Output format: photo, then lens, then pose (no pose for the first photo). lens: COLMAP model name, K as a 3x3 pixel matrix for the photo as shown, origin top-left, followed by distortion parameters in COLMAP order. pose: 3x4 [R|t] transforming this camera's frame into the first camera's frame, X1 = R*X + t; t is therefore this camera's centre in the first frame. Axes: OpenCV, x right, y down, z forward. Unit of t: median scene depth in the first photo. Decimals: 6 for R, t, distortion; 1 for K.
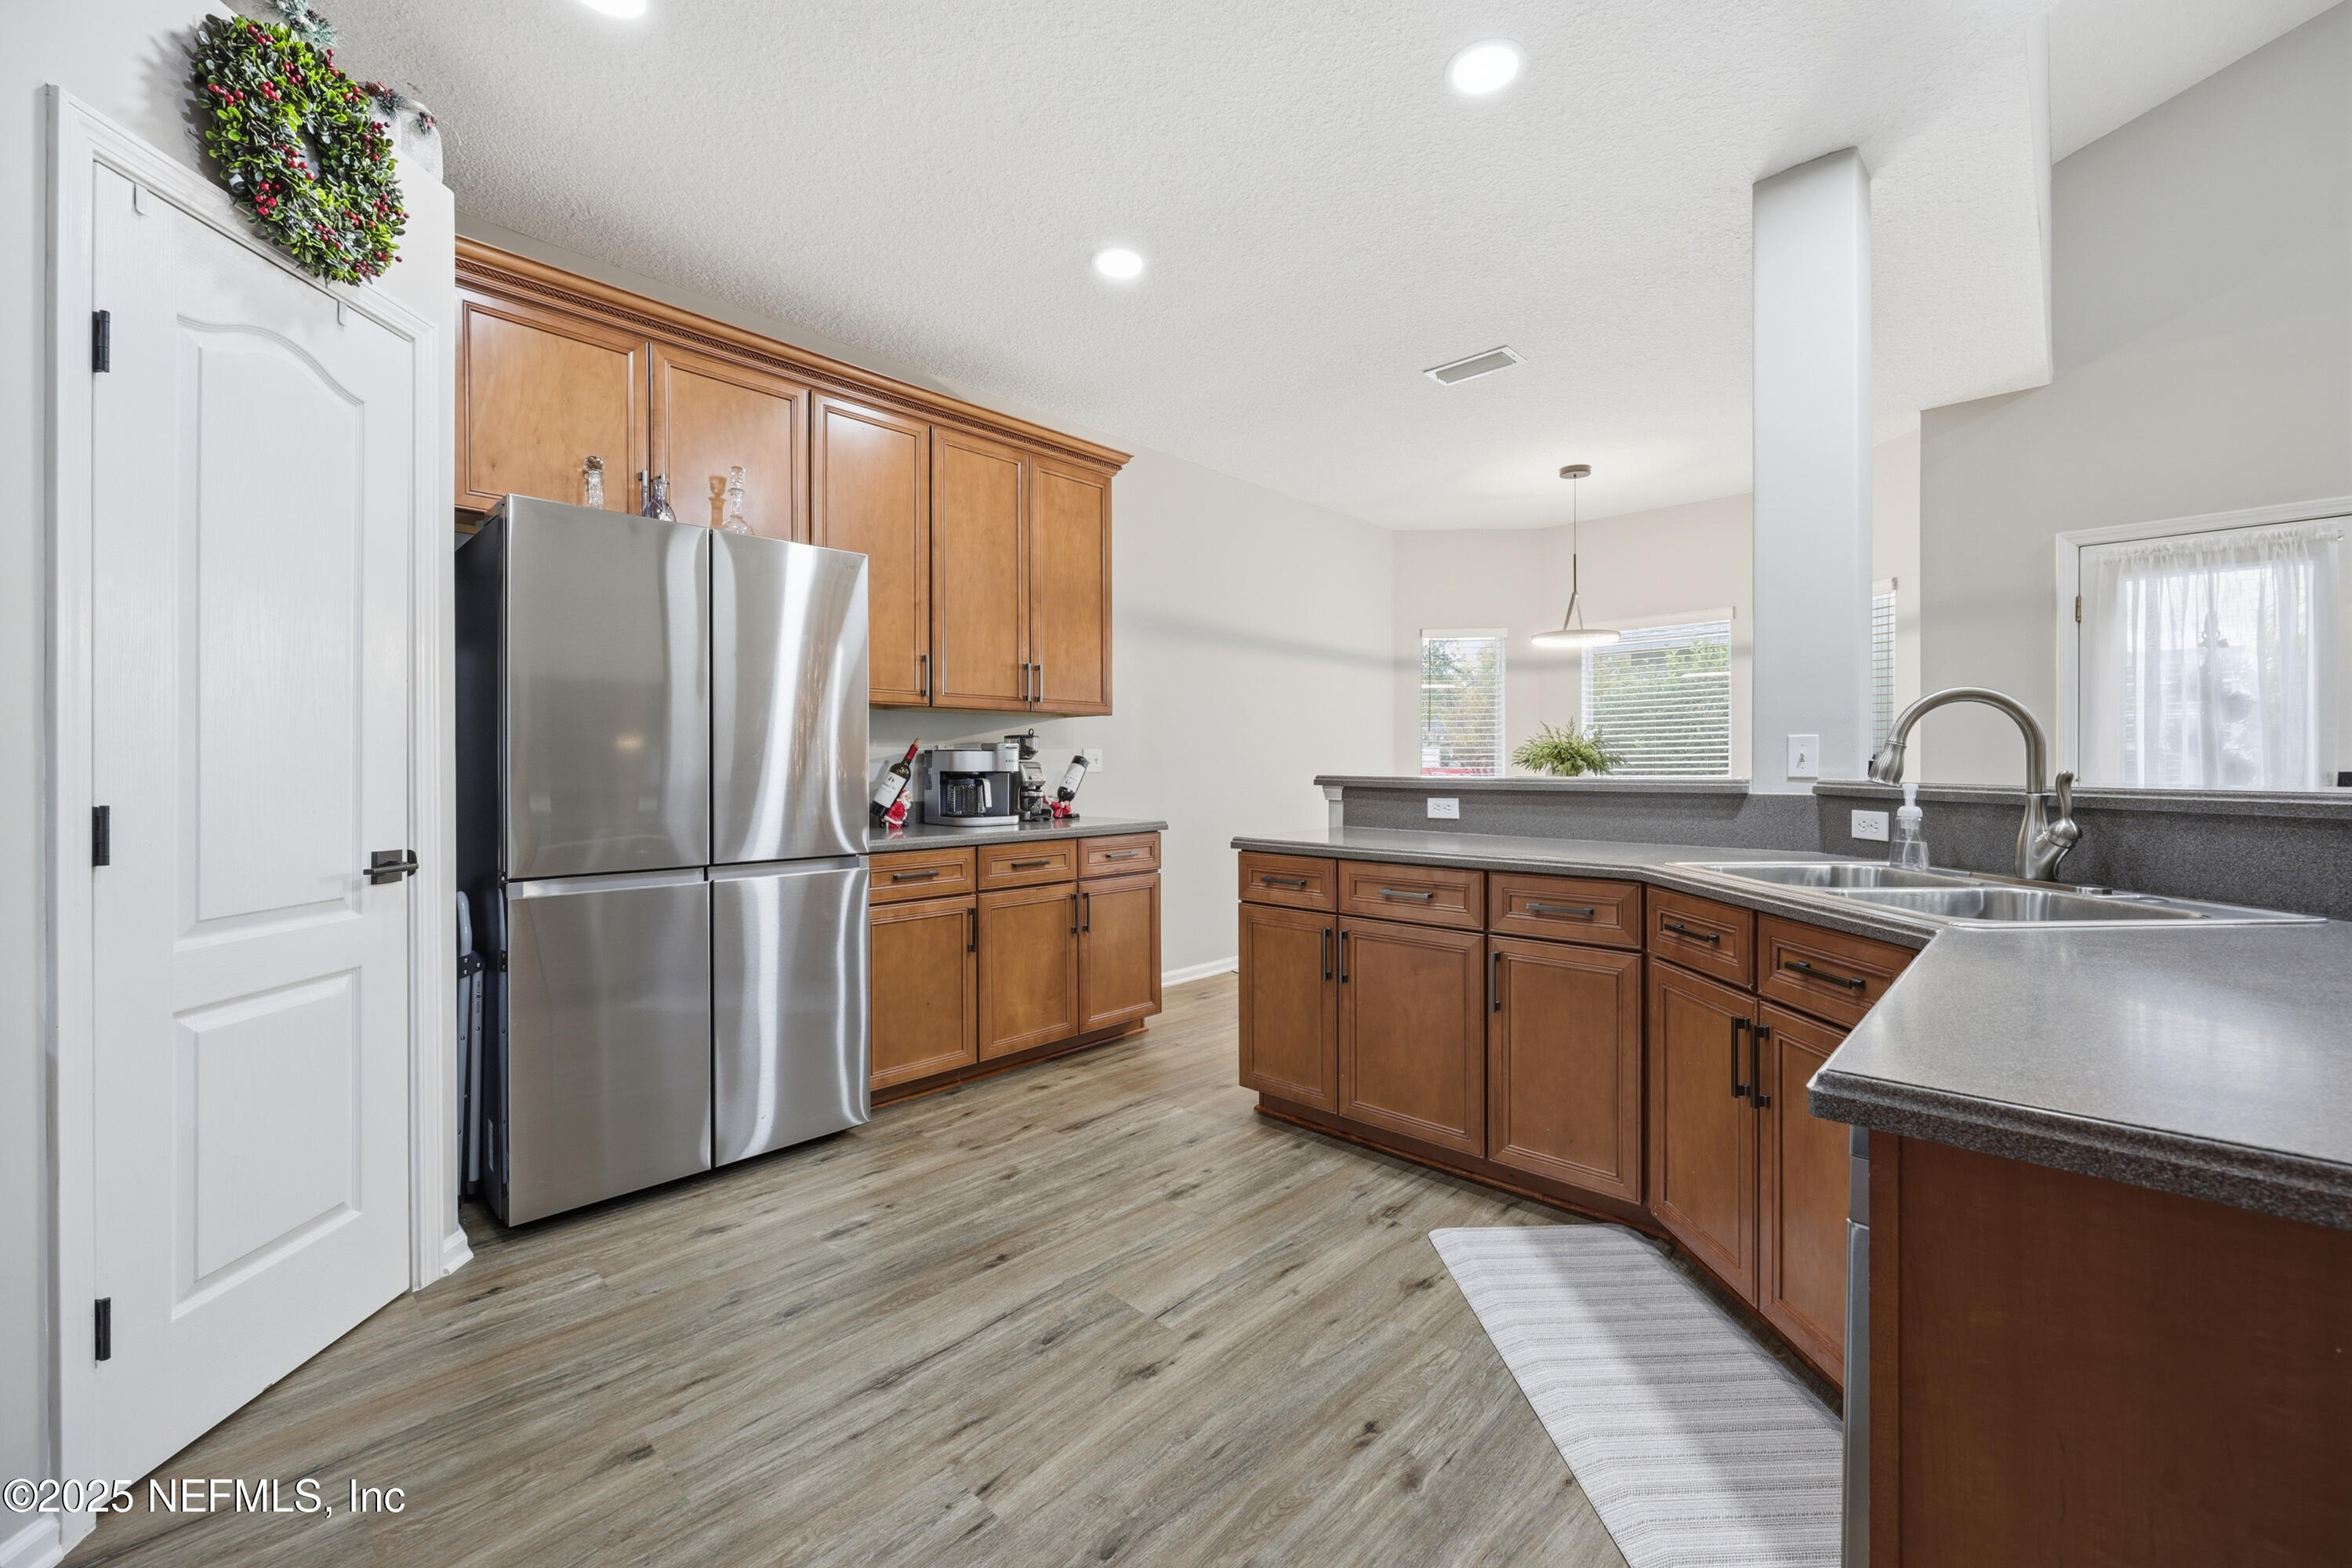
lens RADIAL K [[944.1, 0, 1170.1], [0, 944.1, 770.2], [0, 0, 1]] dist [0.000140, 0.000010]
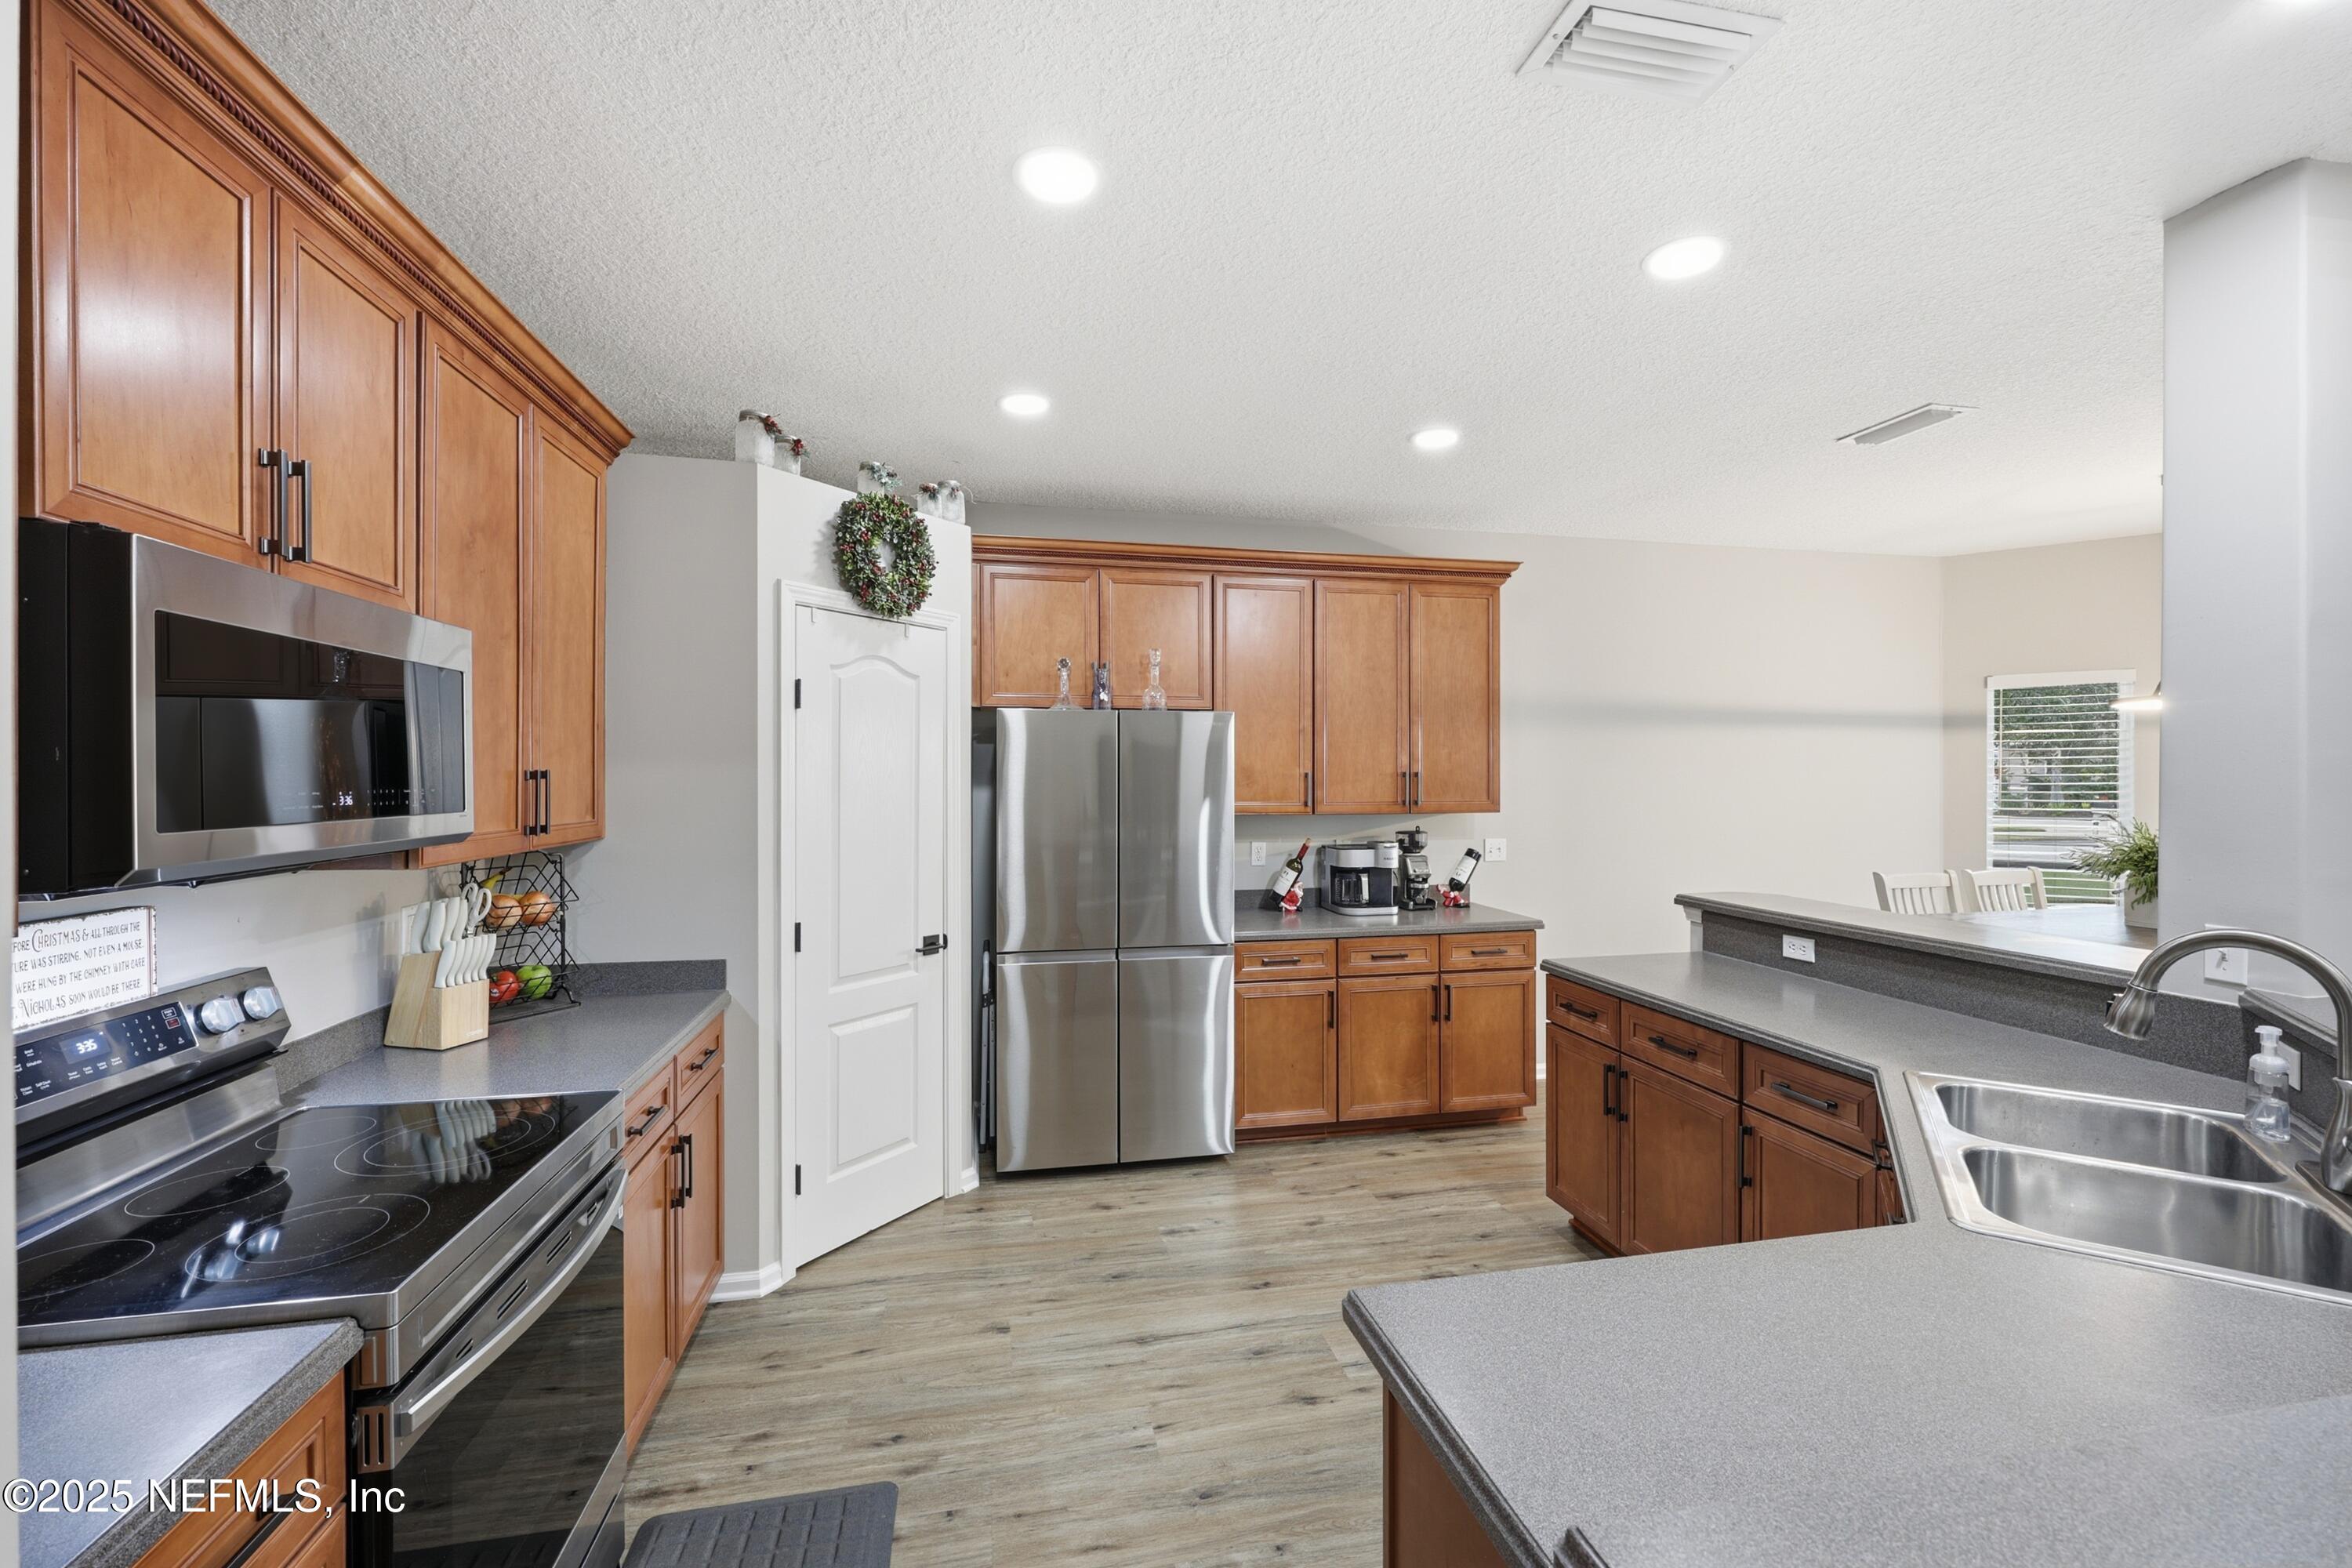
lens RADIAL K [[944.1, 0, 1164.0], [0, 944.1, 790.7], [0, 0, 1]] dist [0.000140, 0.000010]
pose [[0.824331, 0.004726, -0.566088, 0.311031], [-0.002151, 0.999984, 0.005215, -0.120660], [0.566103, -0.003081, 0.824328, -0.106398]]
